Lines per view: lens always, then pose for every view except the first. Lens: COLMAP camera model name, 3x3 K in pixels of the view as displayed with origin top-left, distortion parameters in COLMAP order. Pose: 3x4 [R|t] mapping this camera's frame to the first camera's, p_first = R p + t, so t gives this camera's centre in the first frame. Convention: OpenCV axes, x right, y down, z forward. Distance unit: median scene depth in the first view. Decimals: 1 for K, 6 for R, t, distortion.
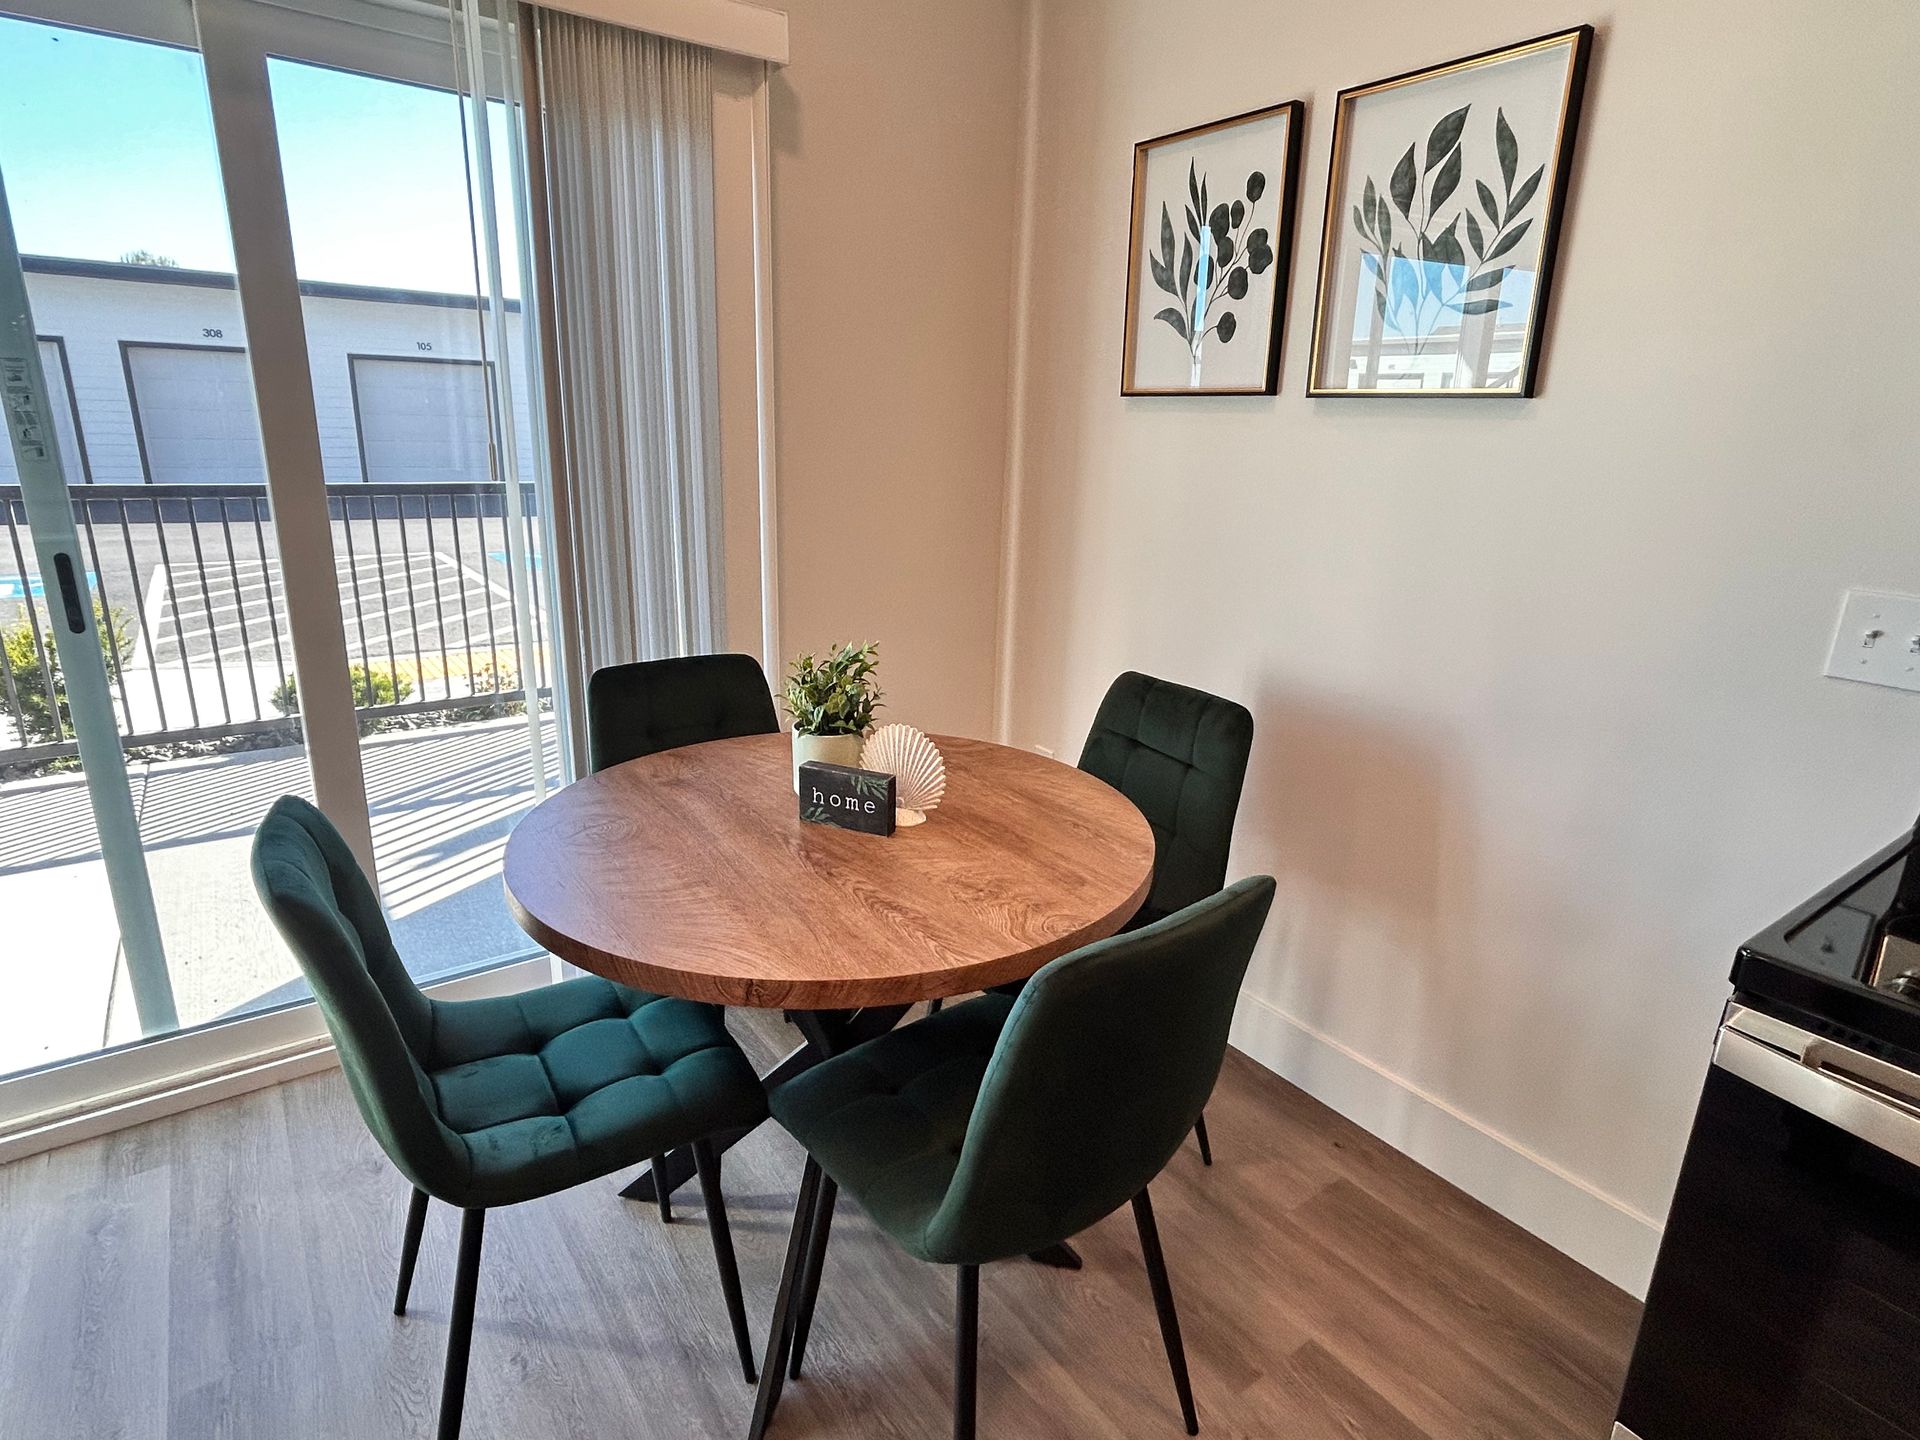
lens RADIAL K [[1018.8, 0, 960.0], [0, 1018.8, 720.0], [0, 0, 1]] dist [0.001209, 0.000392]
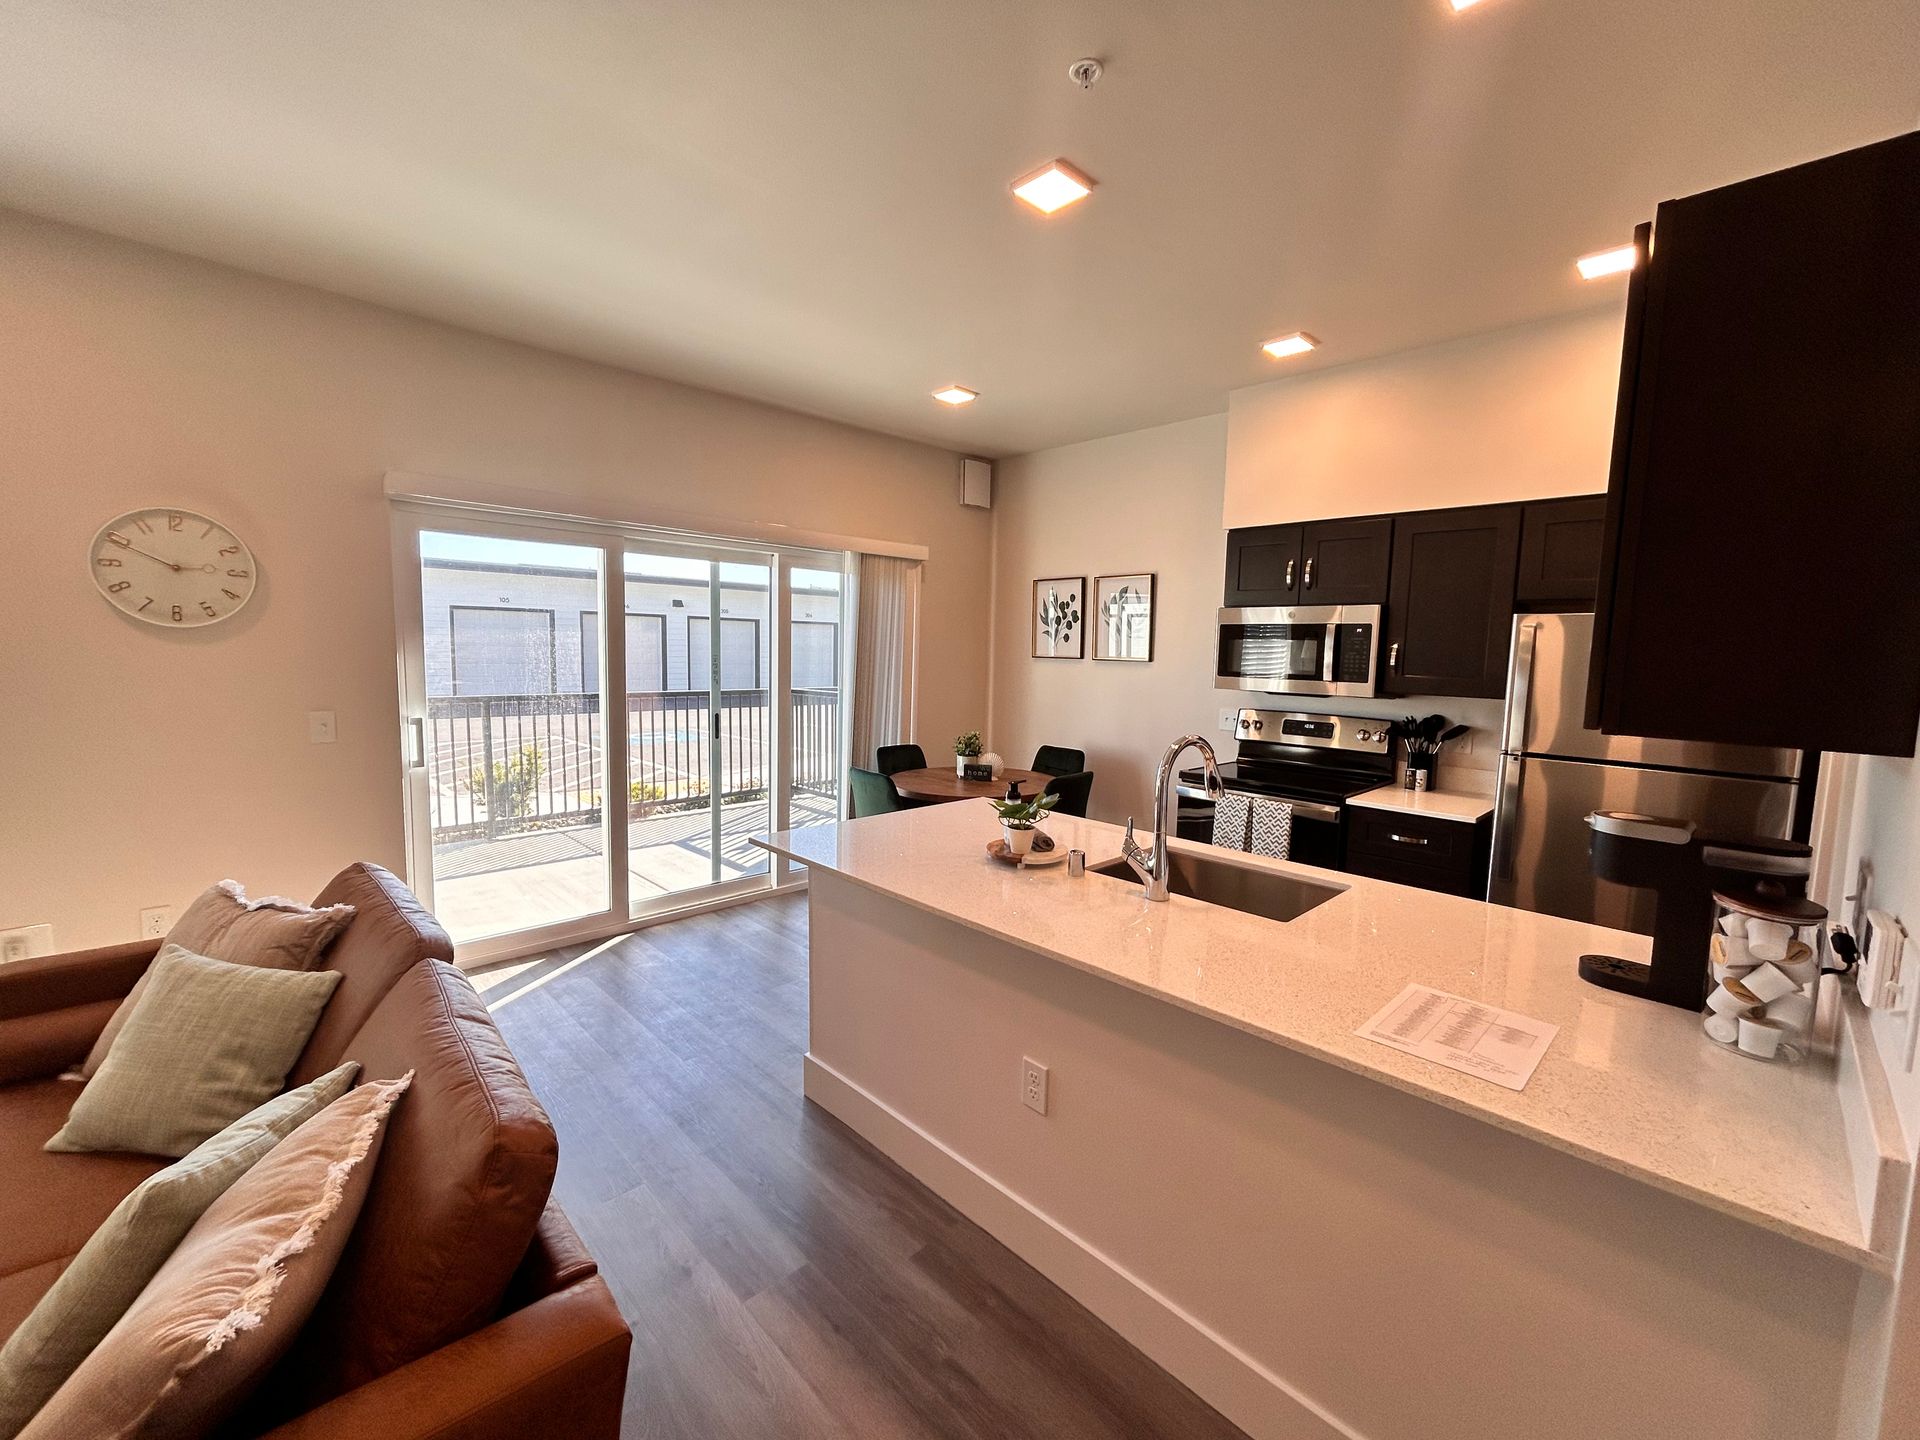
lens RADIAL K [[783.4, 0, 960.0], [0, 783.4, 720.0], [0, 0, 1]] dist [0.000096, 0.000146]
pose [[0.989423, -0.020233, 0.143644, -0.432163], [0.046074, 0.982783, -0.178927, 0.293611], [-0.137551, 0.183653, 0.973320, -1.311176]]
